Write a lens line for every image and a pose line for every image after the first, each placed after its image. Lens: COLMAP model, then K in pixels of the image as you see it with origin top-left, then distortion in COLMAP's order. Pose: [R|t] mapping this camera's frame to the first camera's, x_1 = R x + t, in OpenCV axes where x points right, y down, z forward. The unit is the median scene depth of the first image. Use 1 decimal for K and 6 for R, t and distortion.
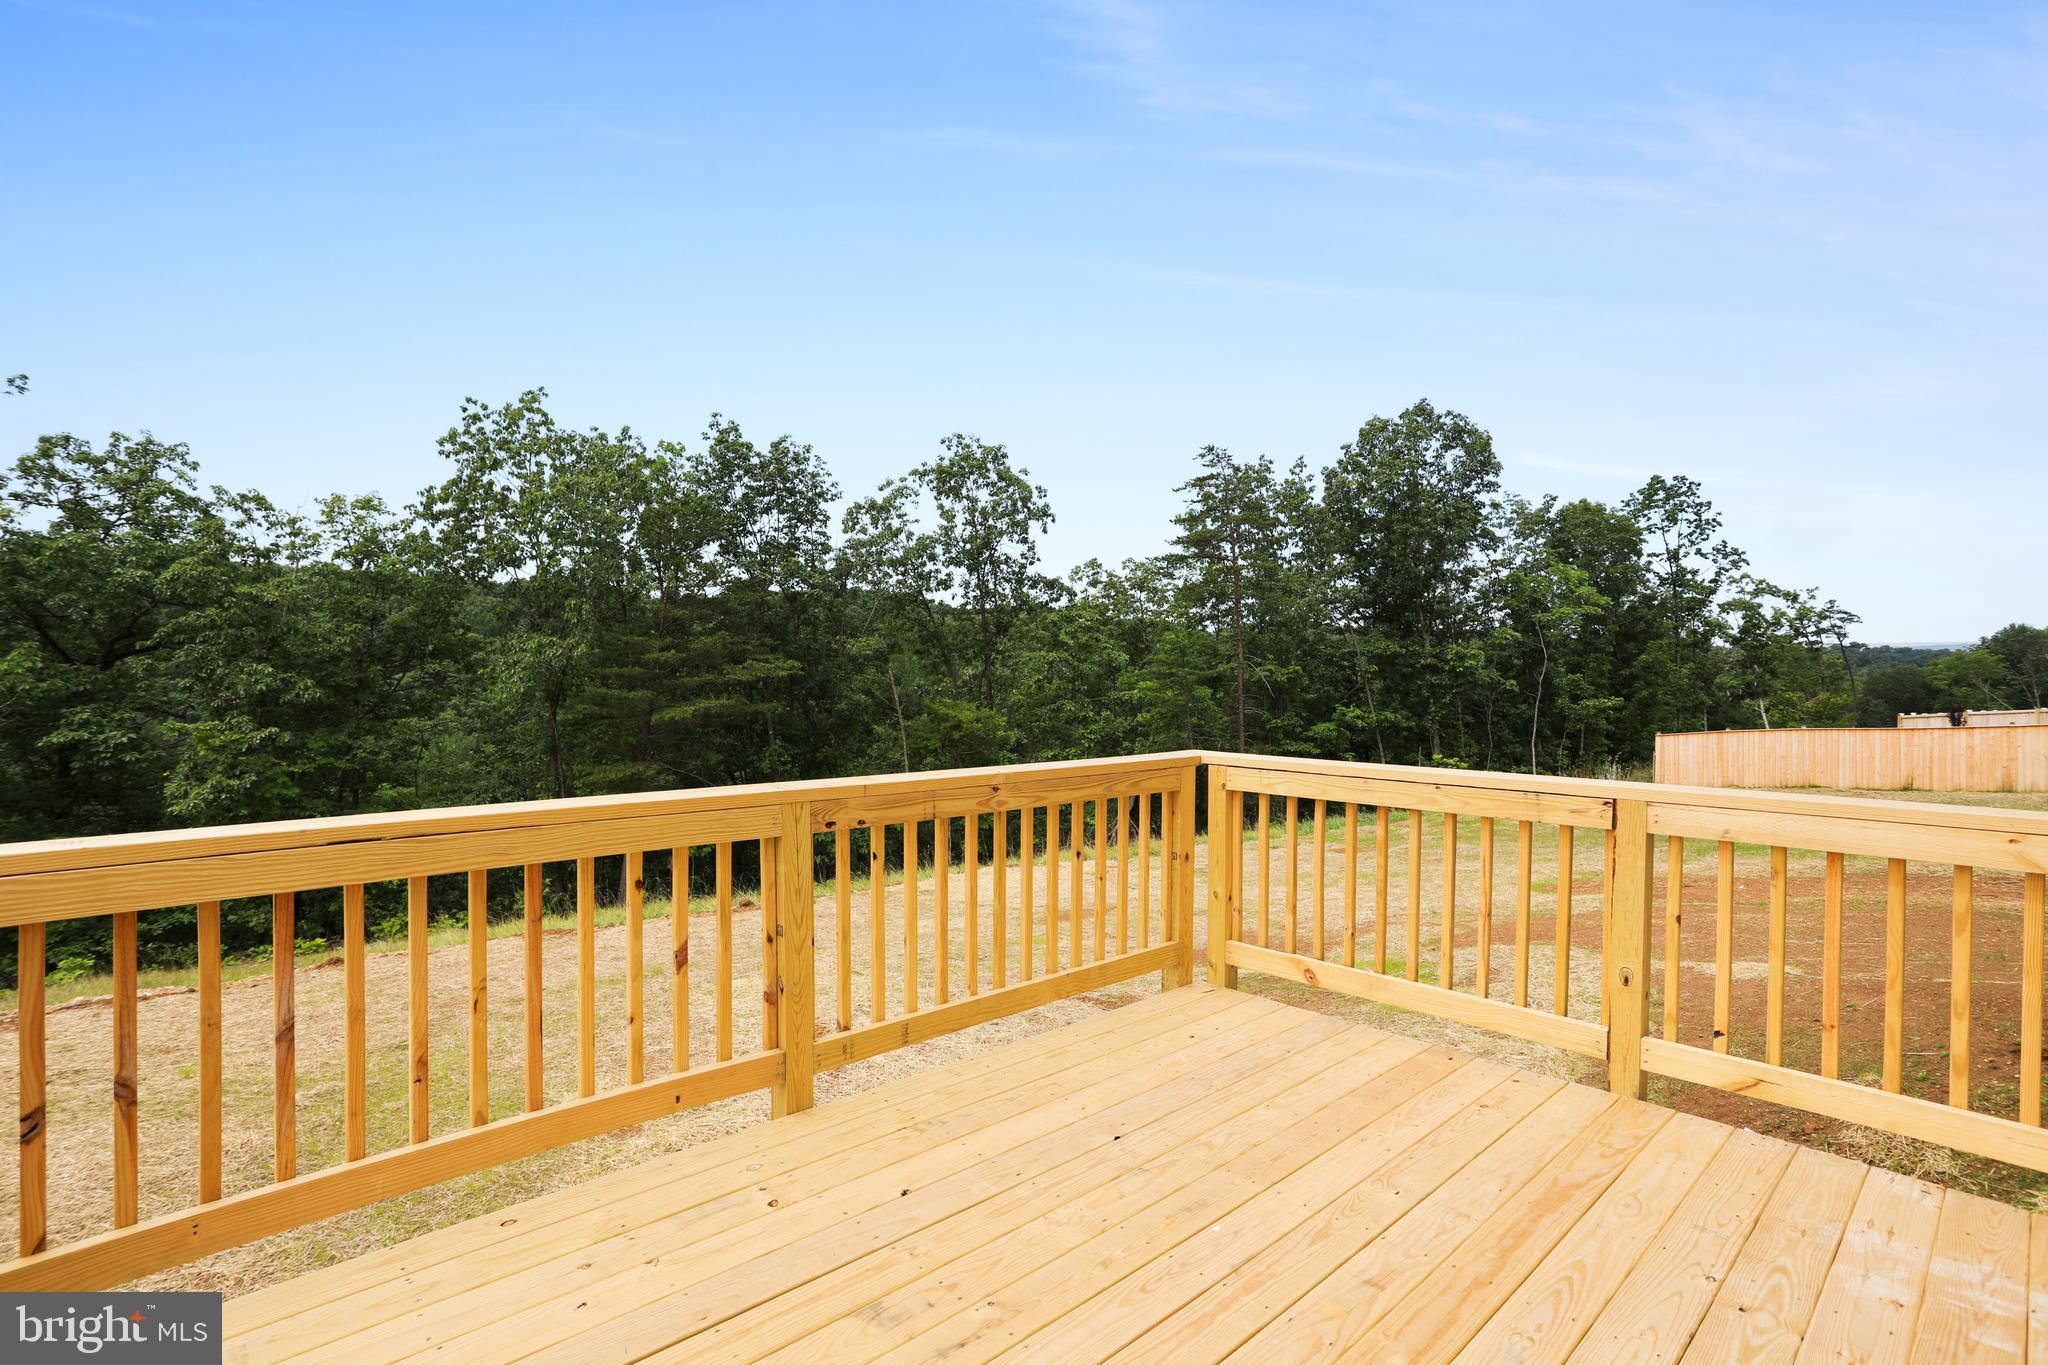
lens RADIAL K [[977.8, 0, 1043.0], [0, 977.8, 672.6], [0, 0, 1]] dist [-0.035228, 0.010526]
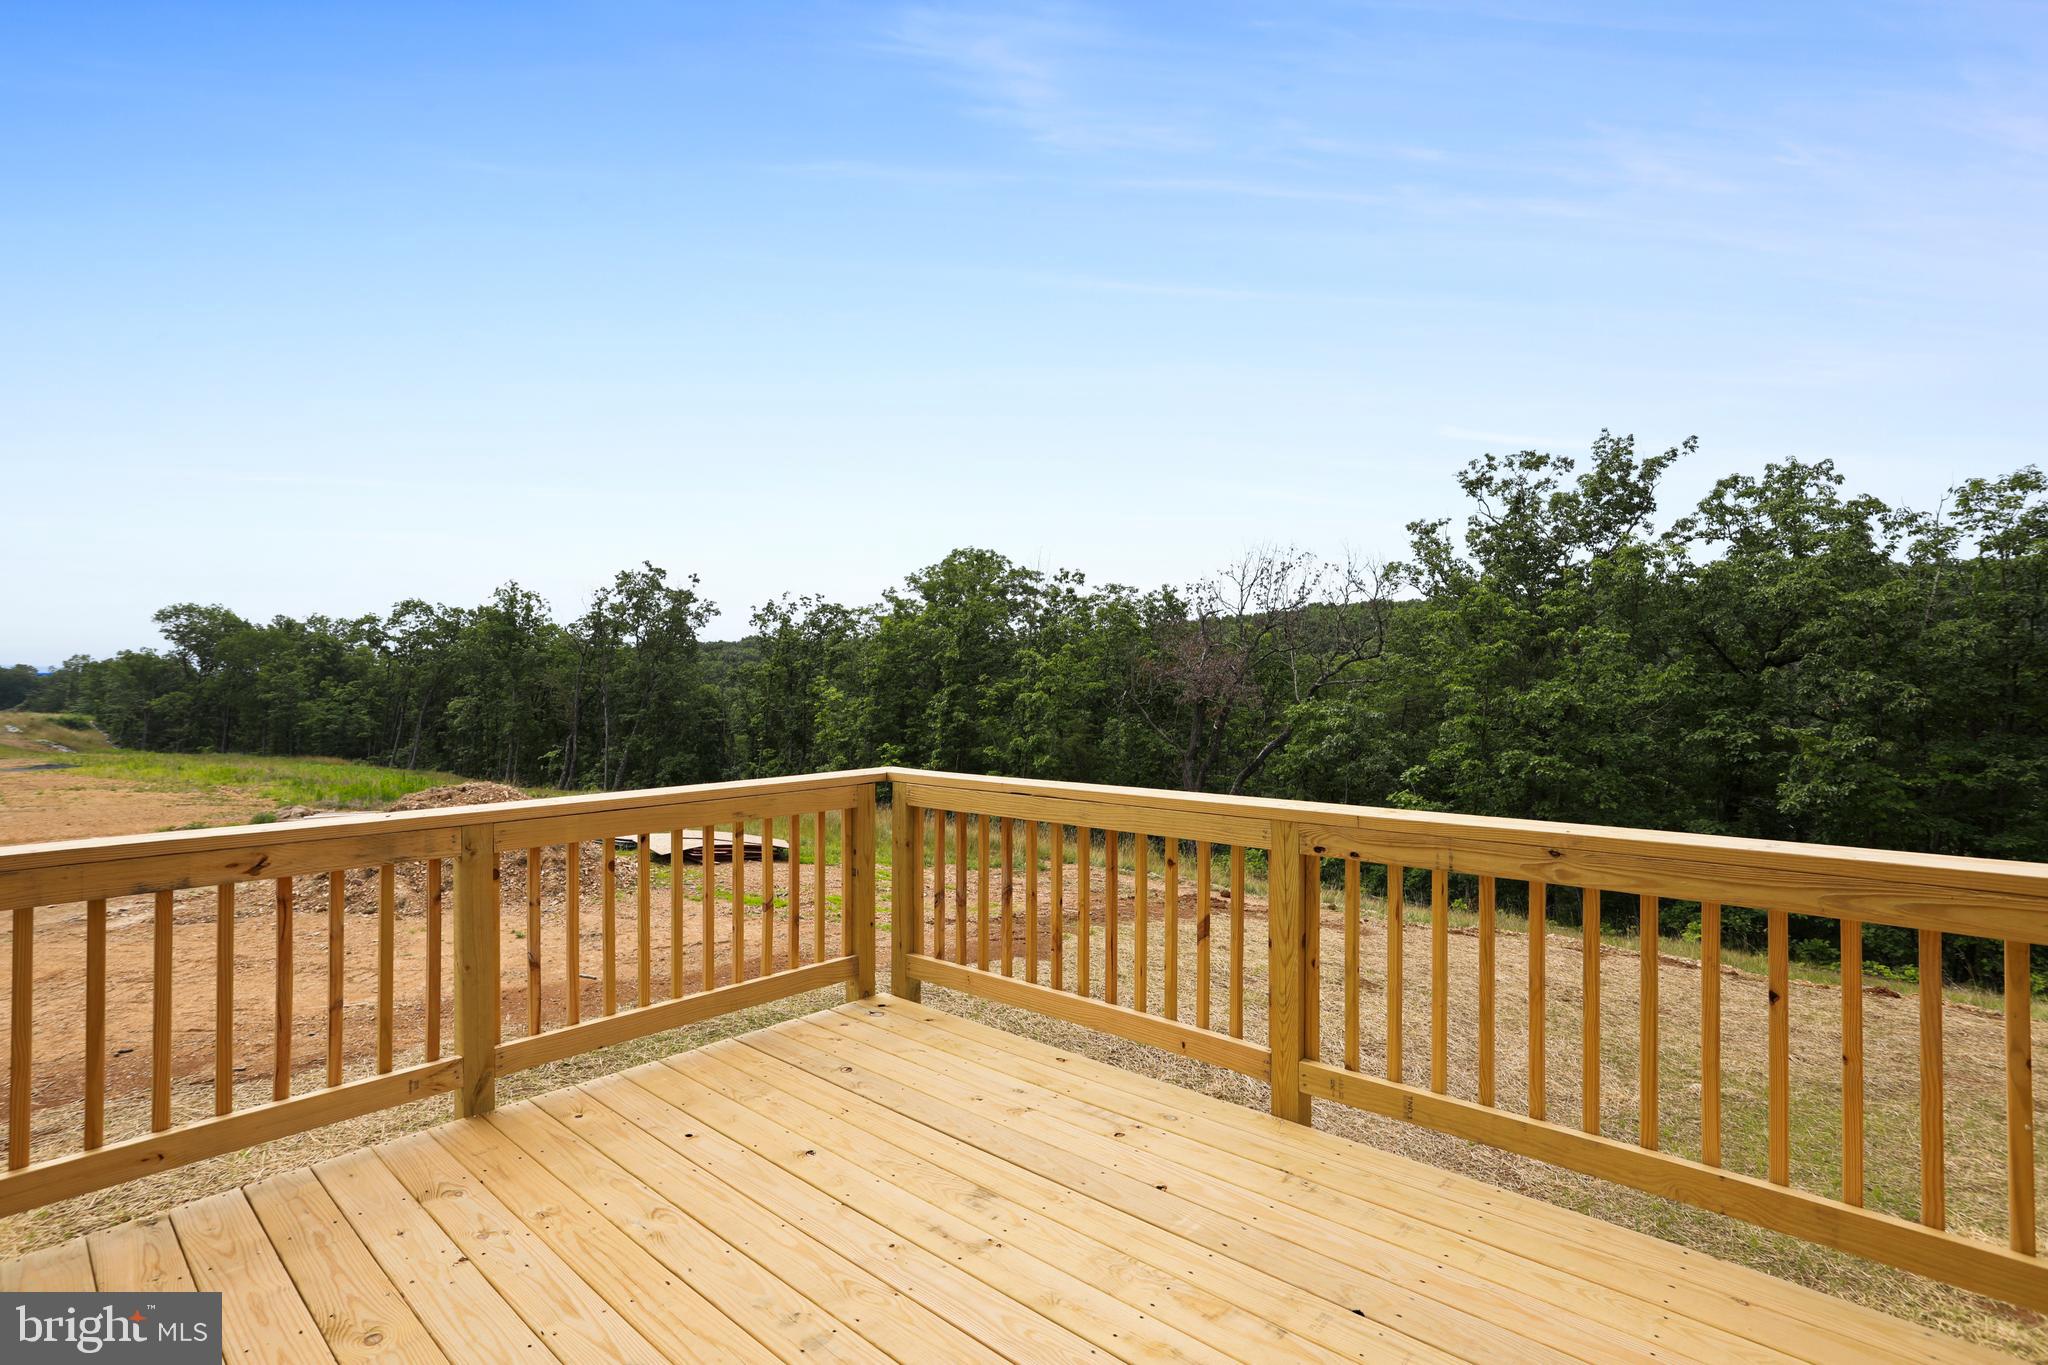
lens RADIAL K [[977.8, 0, 1043.0], [0, 977.8, 672.6], [0, 0, 1]] dist [-0.035228, 0.010526]
pose [[0.068348, -0.009489, -0.997616, 0.099073], [0.003384, 0.999951, -0.009280, -0.001292], [0.997656, -0.002742, 0.068377, 0.092187]]
